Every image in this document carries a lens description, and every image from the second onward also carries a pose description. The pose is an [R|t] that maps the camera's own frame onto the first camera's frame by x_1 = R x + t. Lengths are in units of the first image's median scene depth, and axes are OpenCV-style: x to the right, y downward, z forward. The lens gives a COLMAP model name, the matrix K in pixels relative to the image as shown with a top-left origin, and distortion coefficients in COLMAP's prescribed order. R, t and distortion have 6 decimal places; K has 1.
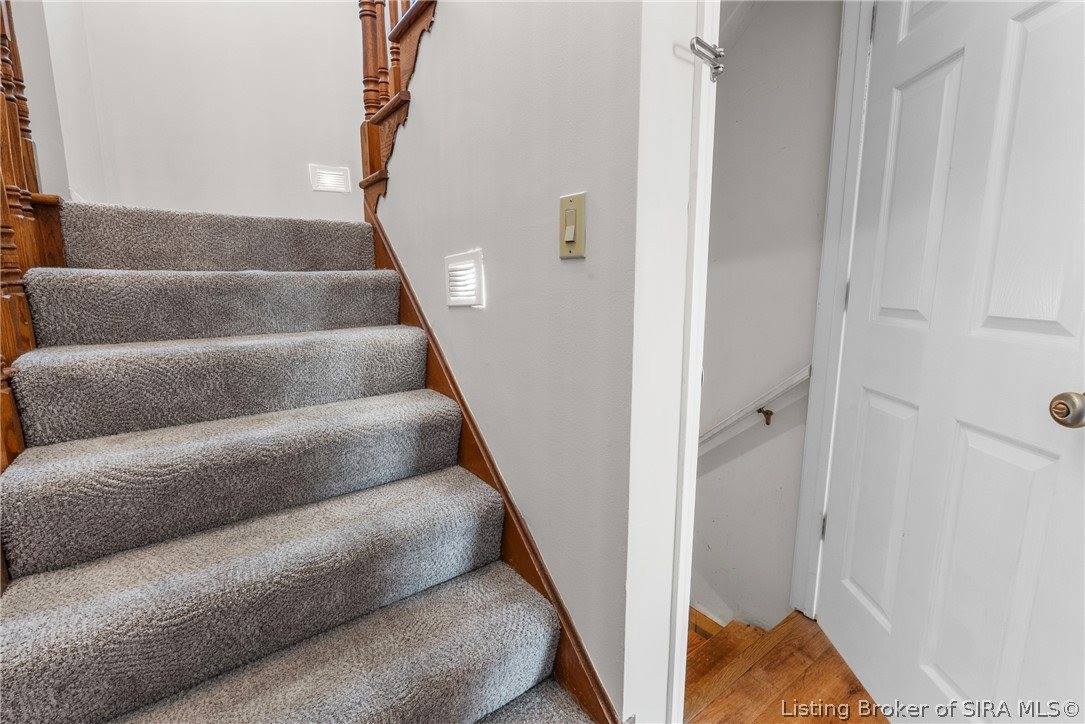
lens RADIAL K [[487.1, 0, 537.5], [0, 487.1, 361.0], [0, 0, 1]] dist [-0.005701, 0.000278]
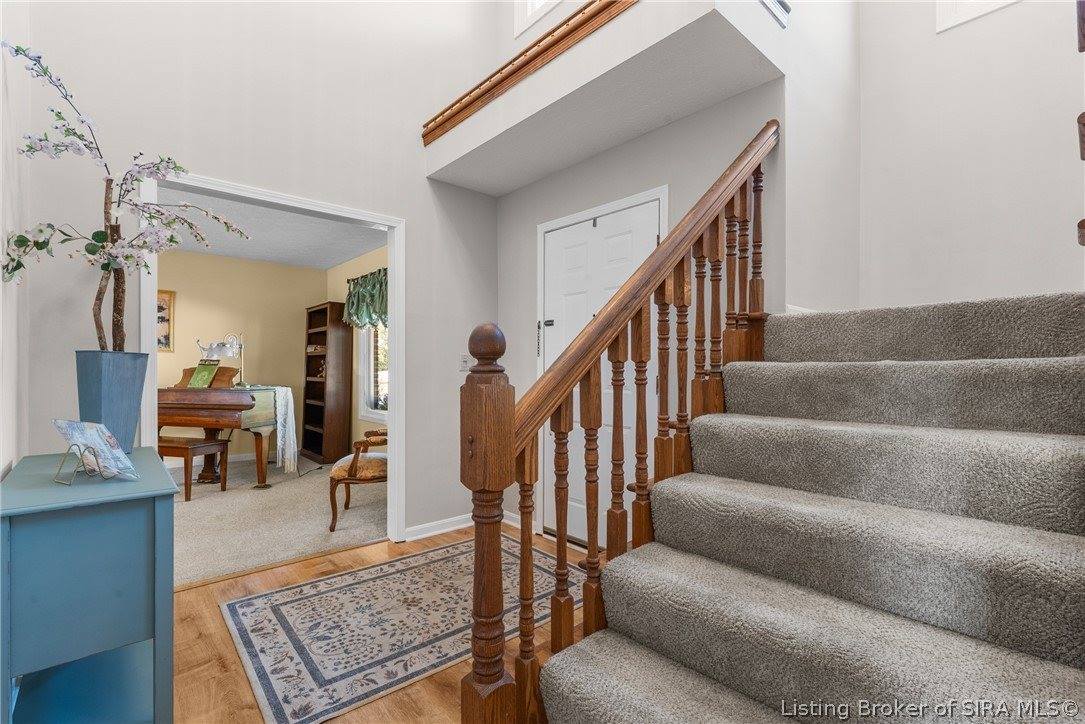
lens RADIAL K [[487.1, 0, 532.1], [0, 487.1, 366.9], [0, 0, 1]] dist [-0.005701, 0.000278]
pose [[0.076851, -0.003608, -0.997036, 0.434694], [-0.161529, 0.986738, -0.016021, -0.045382], [0.983871, 0.162281, 0.075249, 0.239263]]
